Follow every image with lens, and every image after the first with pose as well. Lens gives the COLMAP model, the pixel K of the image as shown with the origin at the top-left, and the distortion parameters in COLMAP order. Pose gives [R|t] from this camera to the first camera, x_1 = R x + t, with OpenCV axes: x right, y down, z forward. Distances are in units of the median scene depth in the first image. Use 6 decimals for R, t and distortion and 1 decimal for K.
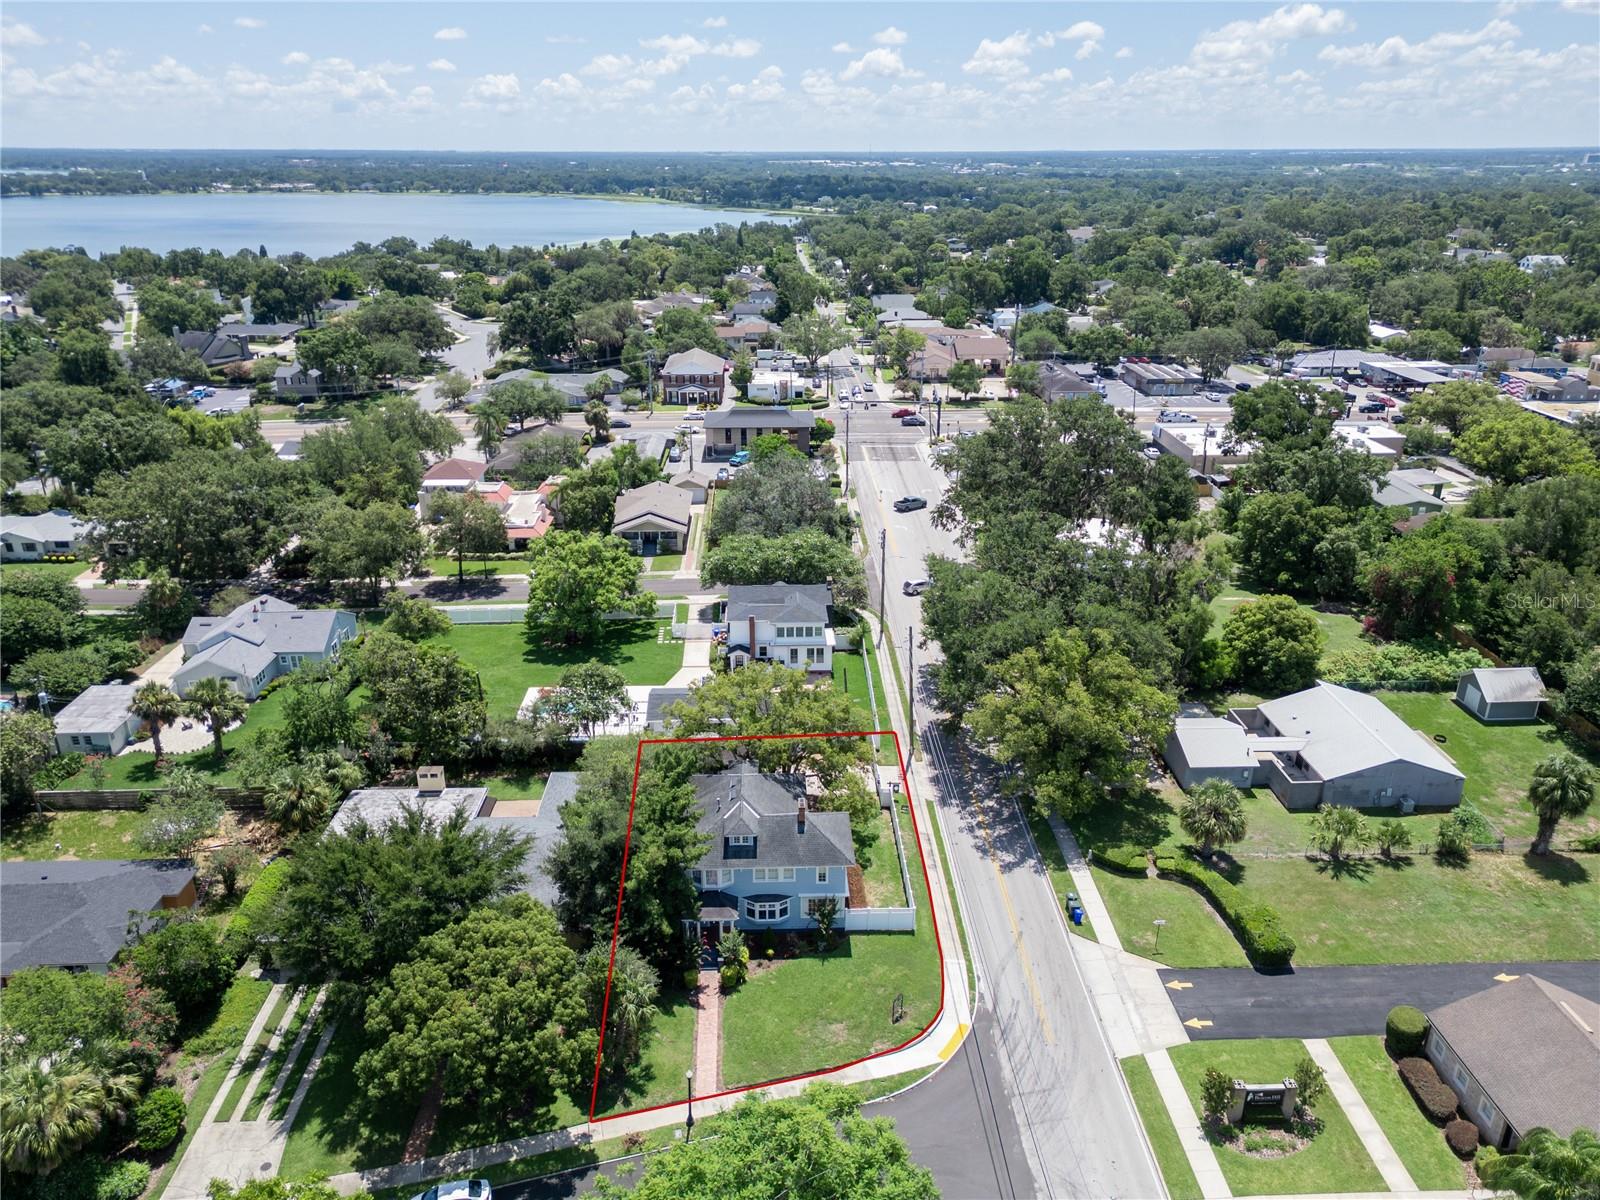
lens RADIAL K [[1122.7, 0, 802.7], [0, 1122.7, 603.2], [0, 0, 1]] dist [0.085556, -0.078752]
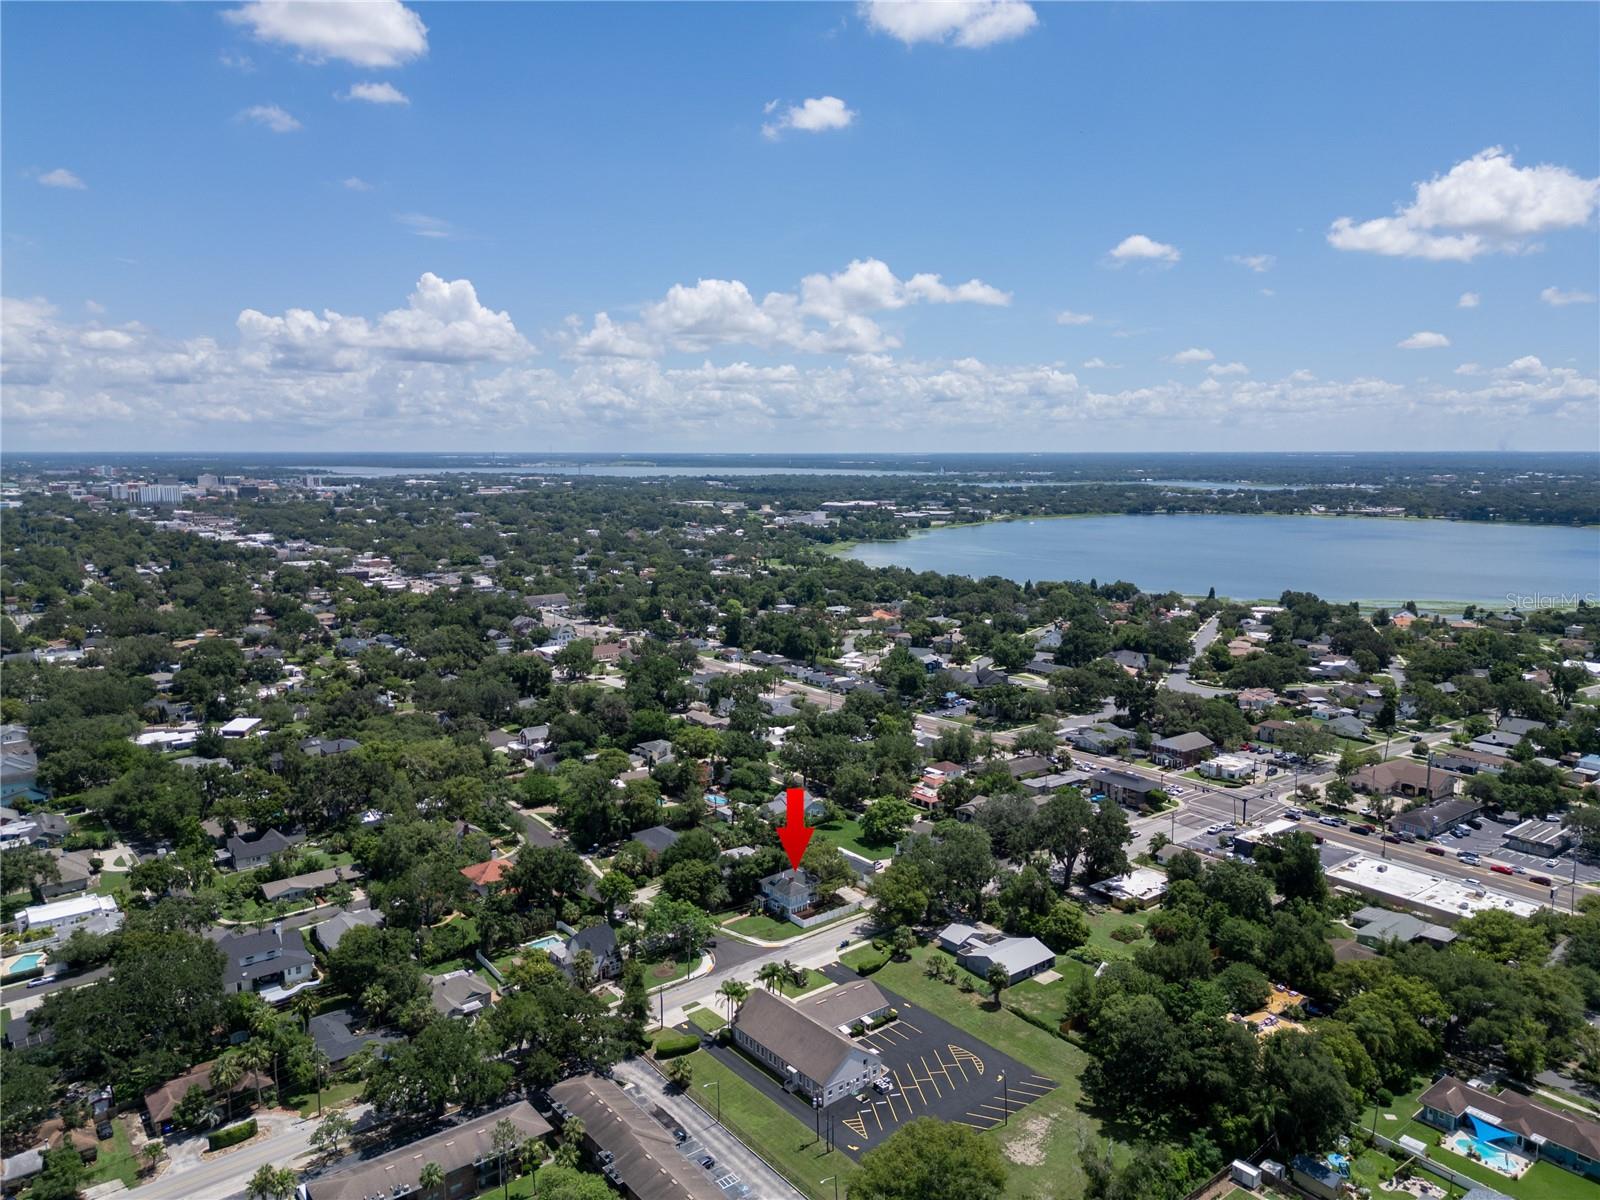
lens RADIAL K [[1122.7, 0, 802.7], [0, 1122.7, 603.2], [0, 0, 1]] dist [0.085556, -0.078752]
pose [[0.596651, 0.112528, -0.794573, 1.749195], [-0.299221, 0.949915, -0.090159, -0.203691], [0.744631, 0.291546, 0.600438, -0.822747]]
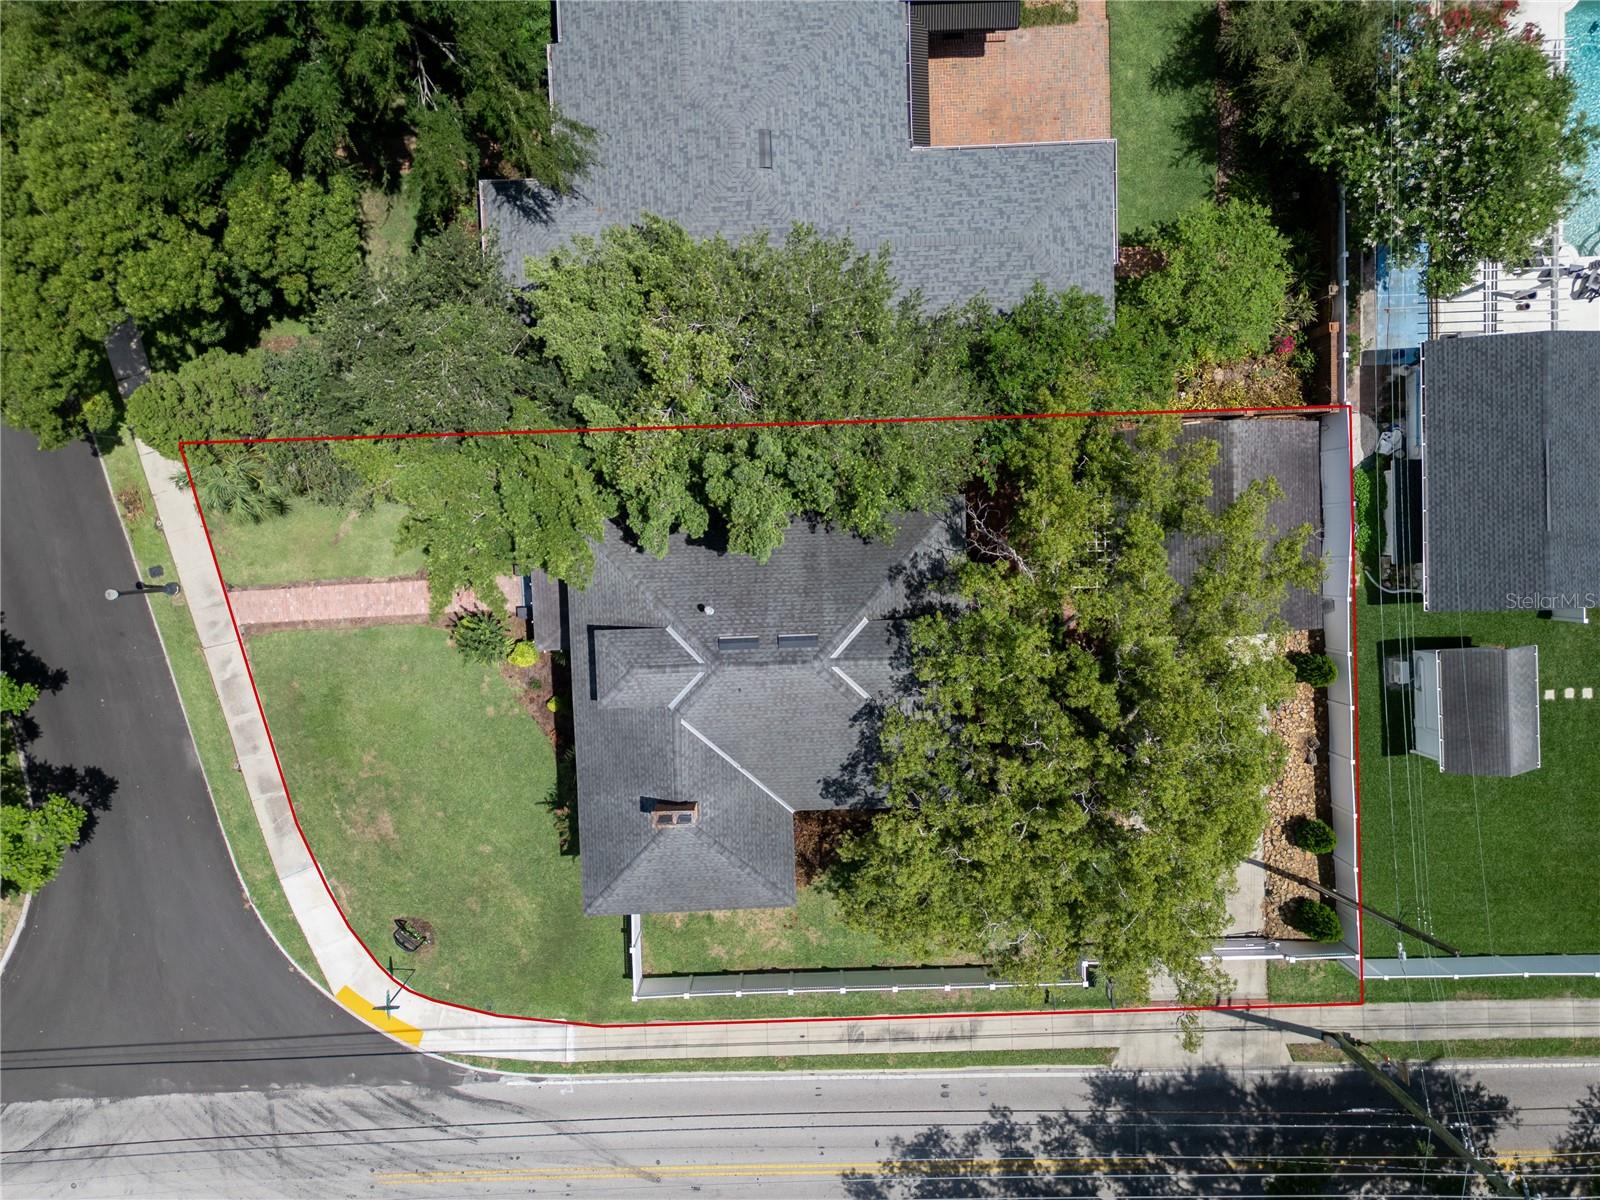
lens RADIAL K [[1122.7, 0, 802.7], [0, 1122.7, 603.2], [0, 0, 1]] dist [0.085556, -0.078752]
pose [[0.004134, 0.999132, 0.041458, -0.064810], [-0.369506, -0.036998, 0.928492, -0.146831], [0.929219, -0.019157, 0.369032, 0.607004]]
